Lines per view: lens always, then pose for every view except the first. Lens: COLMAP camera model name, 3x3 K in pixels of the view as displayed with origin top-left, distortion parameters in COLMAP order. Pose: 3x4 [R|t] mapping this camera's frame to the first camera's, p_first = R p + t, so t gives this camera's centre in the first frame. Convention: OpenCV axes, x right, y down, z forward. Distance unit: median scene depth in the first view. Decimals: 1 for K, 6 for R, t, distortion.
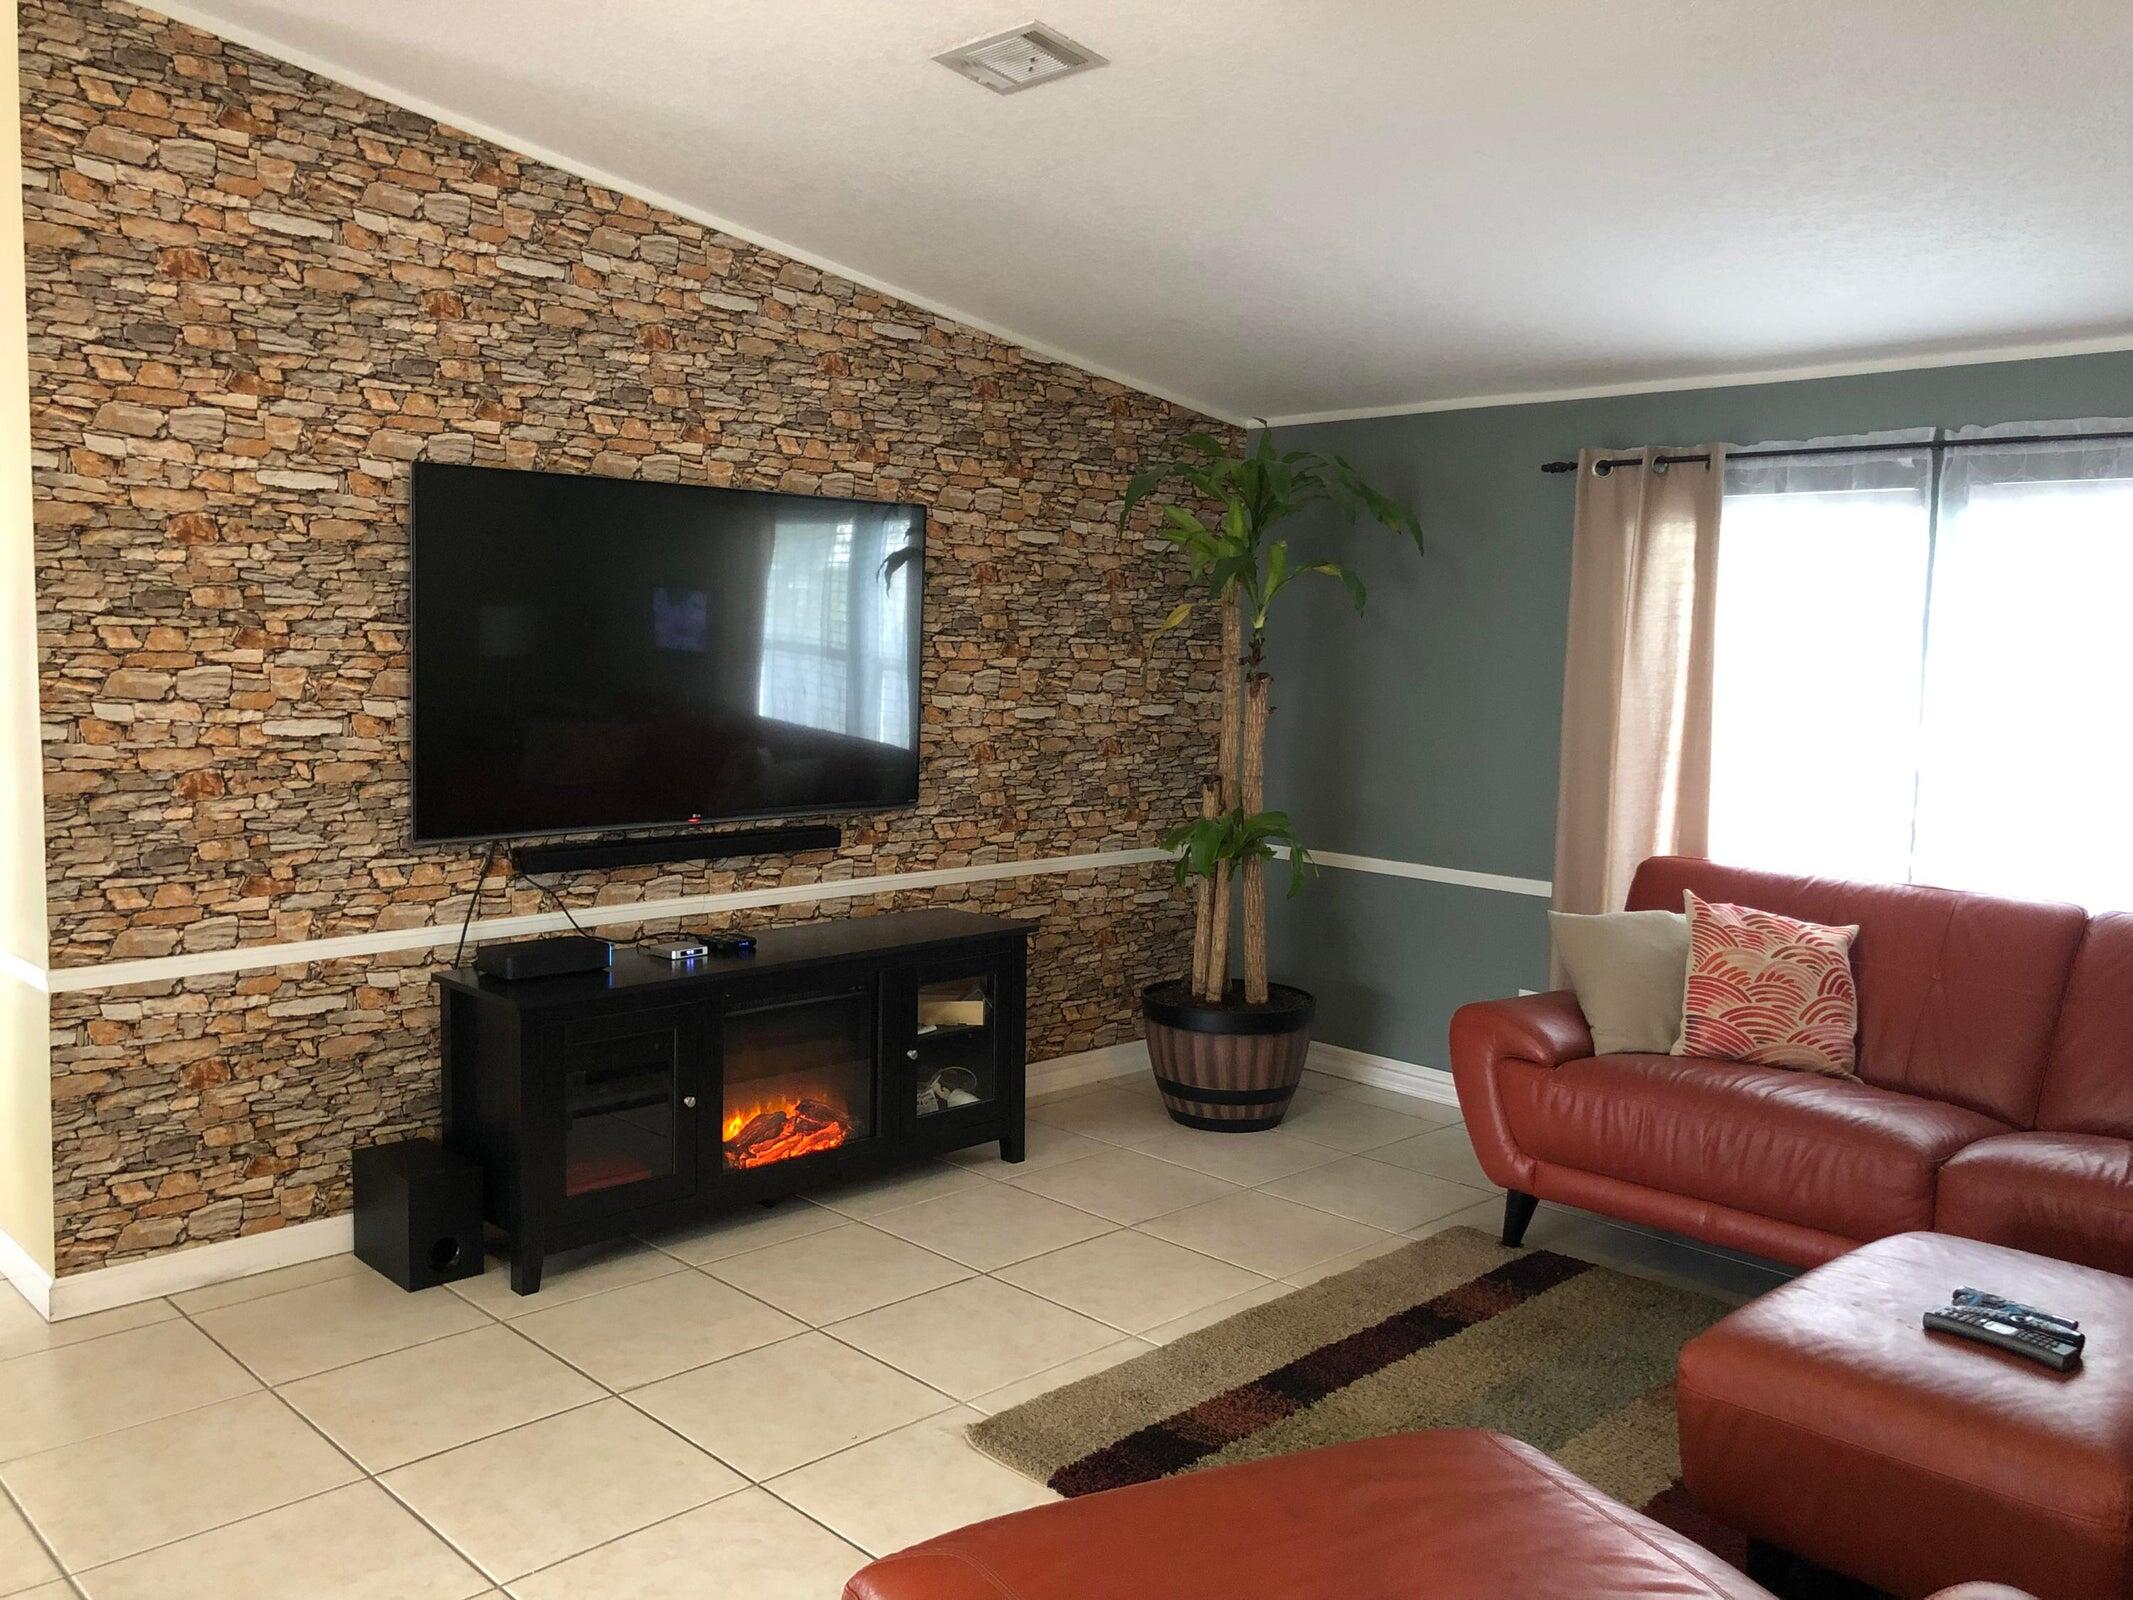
lens RADIAL K [[1741.3, 0, 1063.5], [0, 1741.3, 794.6], [0, 0, 1]] dist [0.016008, 0.009695]
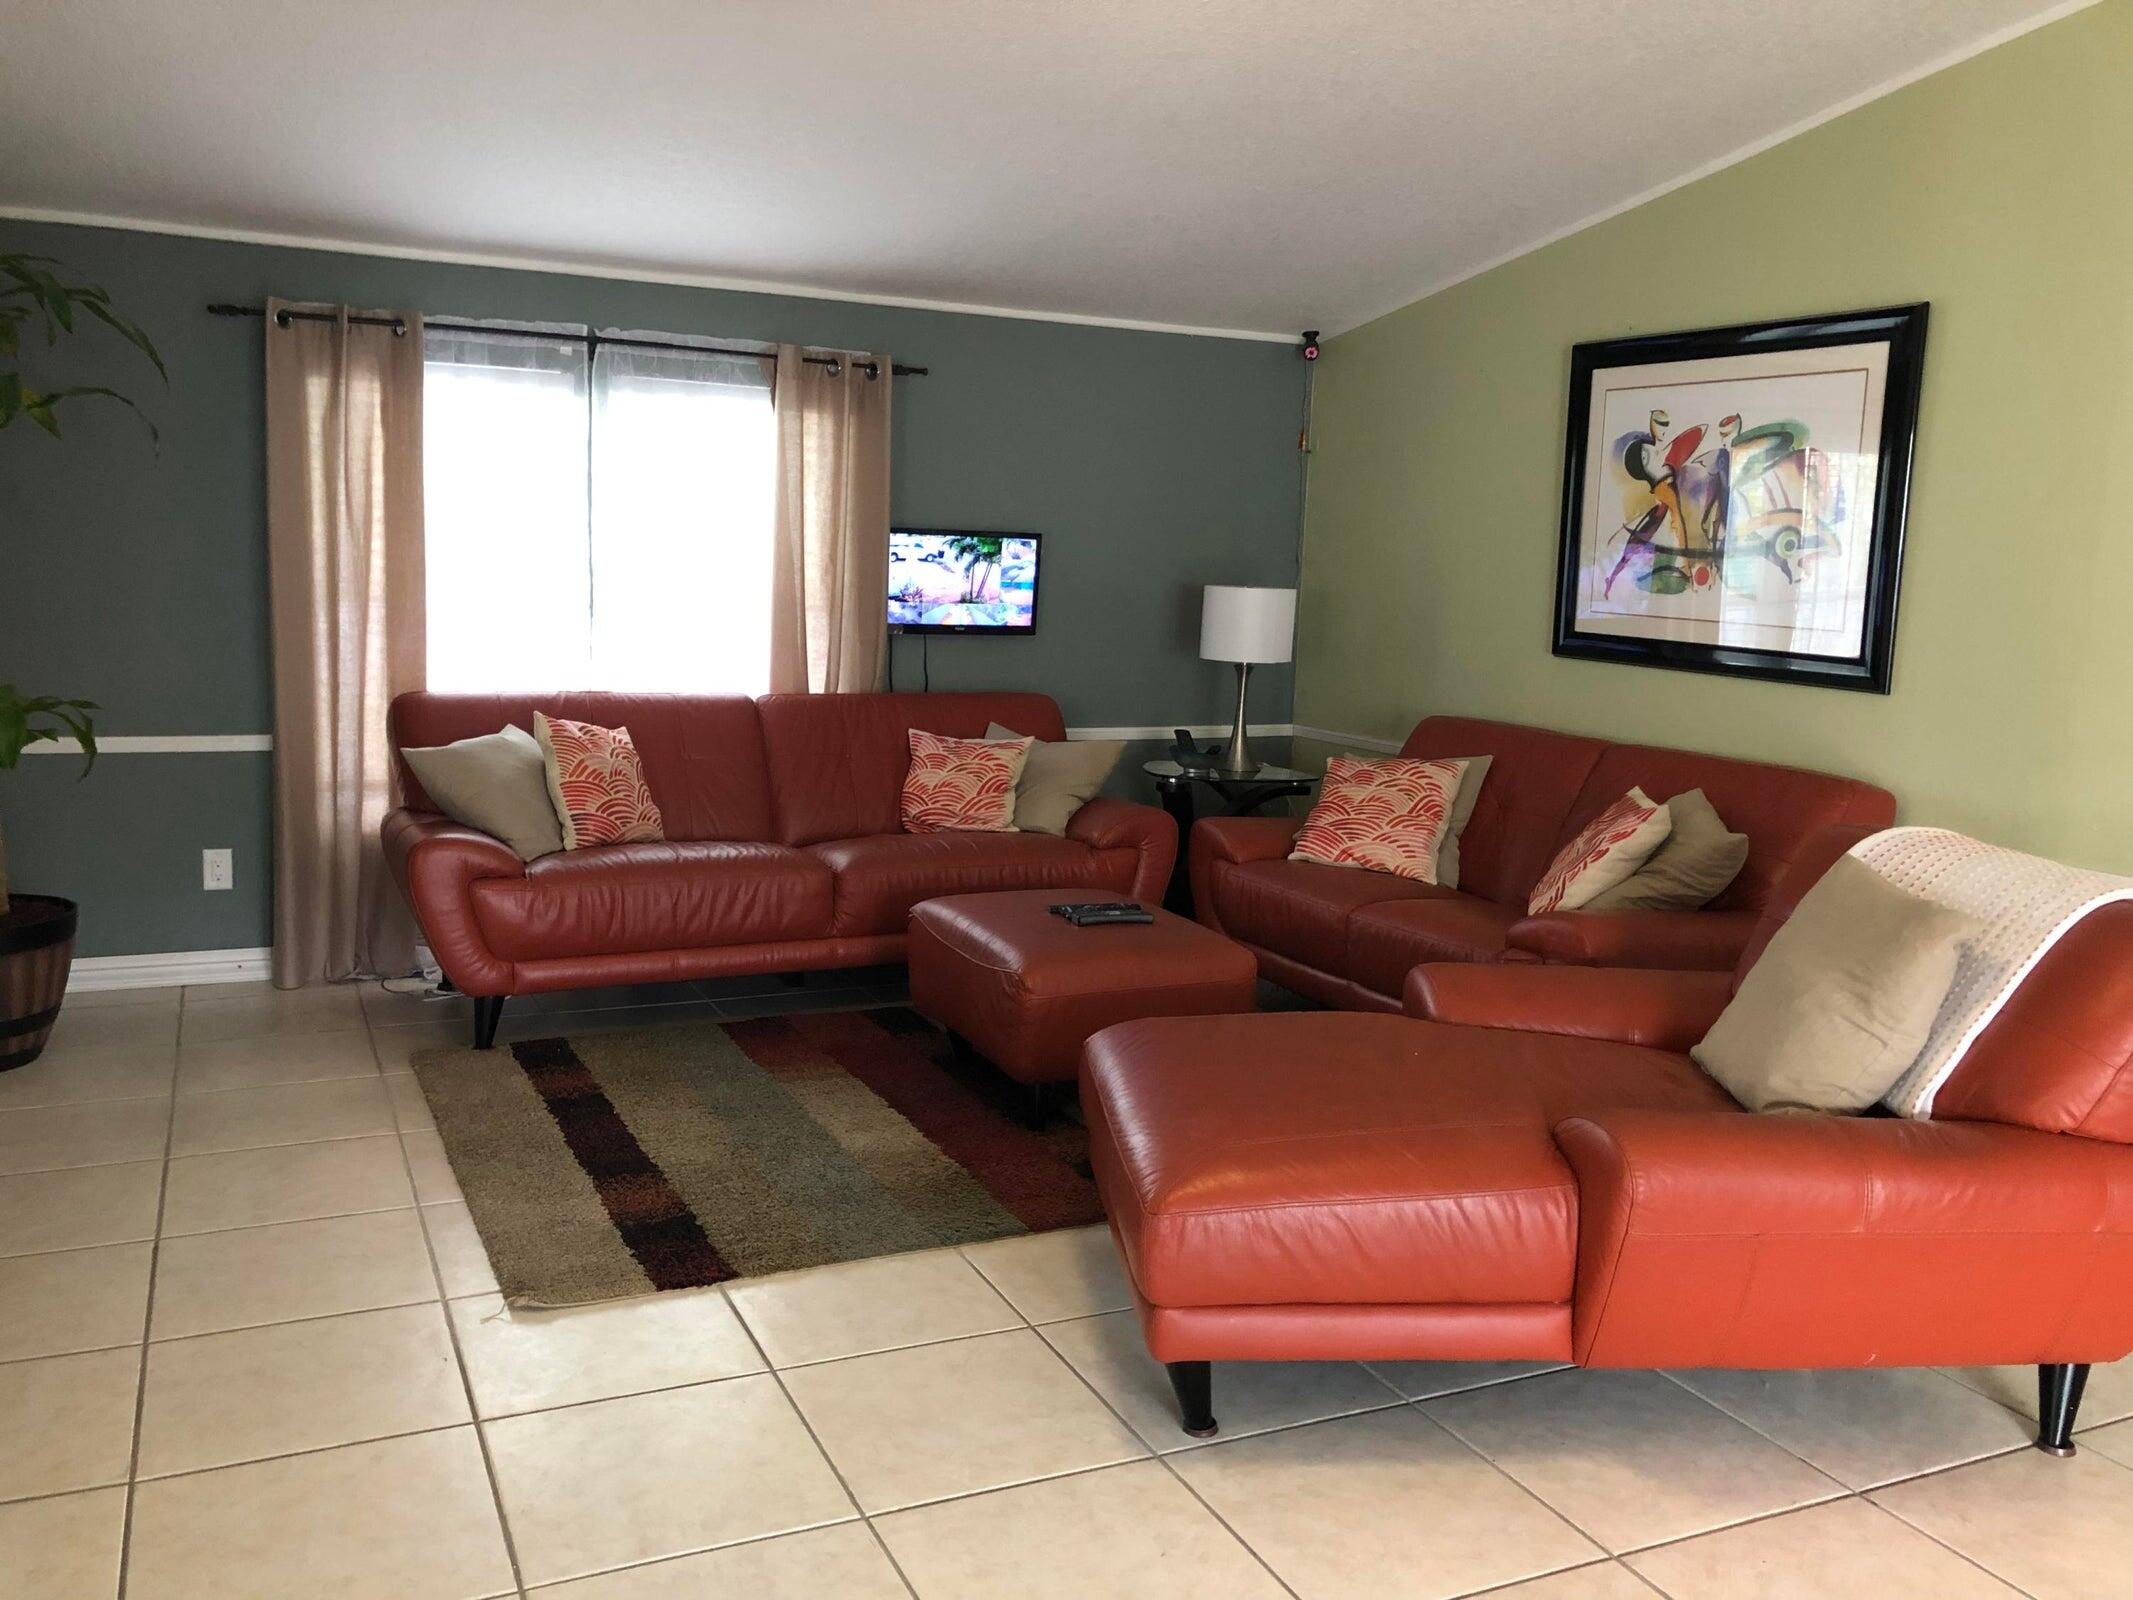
lens RADIAL K [[1741.3, 0, 1063.6], [0, 1741.3, 798.7], [0, 0, 1]] dist [0.016008, 0.009695]
pose [[0.313849, -0.146856, 0.938047, -0.612303], [0.069532, 0.988868, 0.131549, -0.016207], [-0.946924, 0.023938, 0.320566, 0.289109]]
